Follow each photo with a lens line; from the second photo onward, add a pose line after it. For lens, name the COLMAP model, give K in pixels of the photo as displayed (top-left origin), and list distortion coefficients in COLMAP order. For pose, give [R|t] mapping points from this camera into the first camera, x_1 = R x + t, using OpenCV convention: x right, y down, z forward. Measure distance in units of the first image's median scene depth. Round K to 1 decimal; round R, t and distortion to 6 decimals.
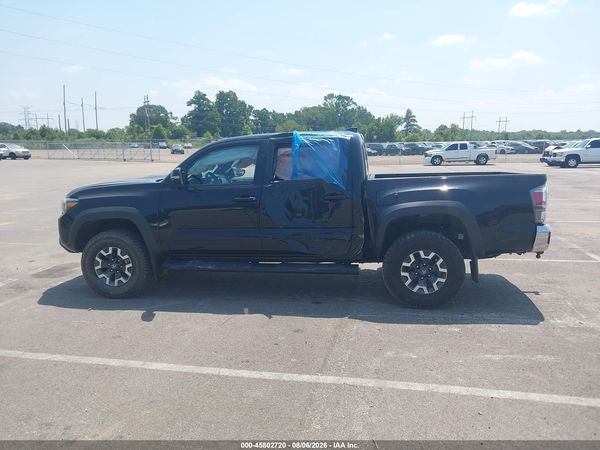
lens RADIAL K [[474.2, 0, 303.5], [0, 474.2, 226.5], [0, 0, 1]] dist [0.025739, -0.036545]
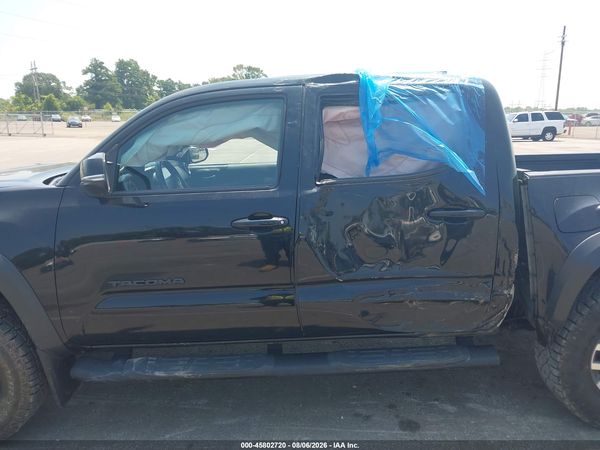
lens RADIAL K [[474.2, 0, 302.0], [0, 474.2, 227.5], [0, 0, 1]] dist [0.025739, -0.036545]
pose [[0.983479, -0.038961, 0.176782, -0.150993], [0.029043, 0.997874, 0.058348, -0.071878], [-0.178679, -0.052249, 0.982519, 0.510011]]
